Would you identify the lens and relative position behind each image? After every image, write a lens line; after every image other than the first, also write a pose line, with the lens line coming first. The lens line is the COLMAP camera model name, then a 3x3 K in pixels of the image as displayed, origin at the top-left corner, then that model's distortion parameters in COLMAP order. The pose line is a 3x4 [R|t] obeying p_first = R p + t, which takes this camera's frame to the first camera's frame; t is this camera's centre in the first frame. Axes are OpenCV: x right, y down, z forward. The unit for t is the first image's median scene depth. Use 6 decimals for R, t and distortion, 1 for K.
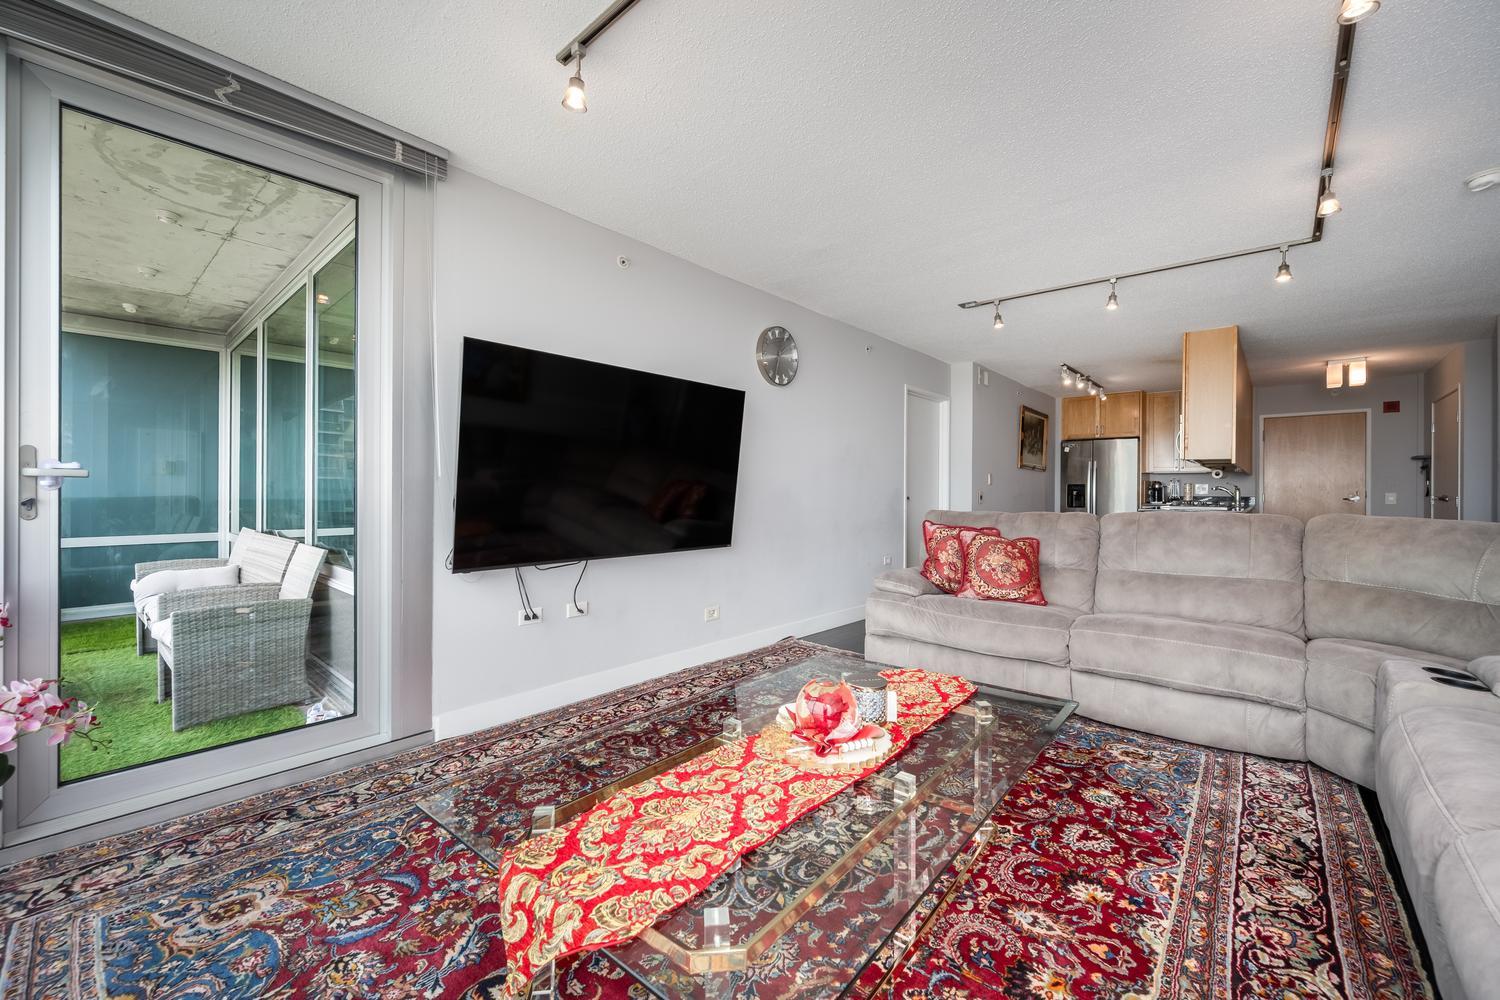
lens RADIAL K [[594.1, 0, 749.2], [0, 594.1, 494.8], [0, 0, 1]] dist [-0.001154, 0.000087]
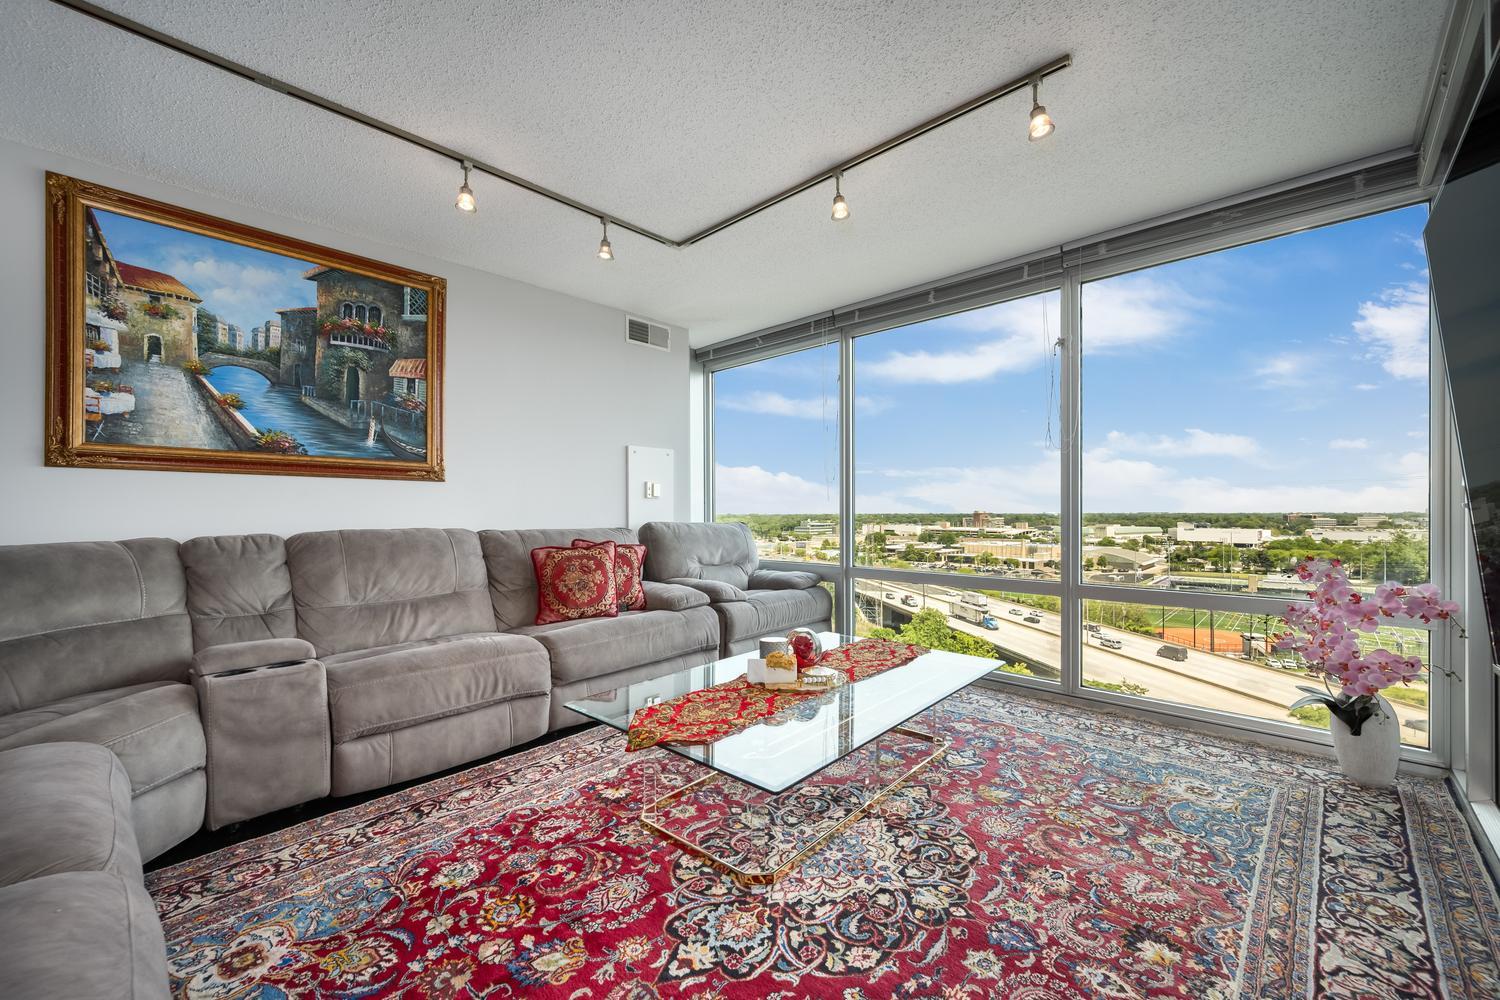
lens RADIAL K [[591.4, 0, 753.5], [0, 591.4, 510.1], [0, 0, 1]] dist [-0.001645, -0.000015]
pose [[-0.999534, -0.002234, 0.030438, 0.164815], [-0.002166, 0.999995, 0.002263, -0.008591], [-0.030443, 0.002196, -0.999534, 1.974139]]
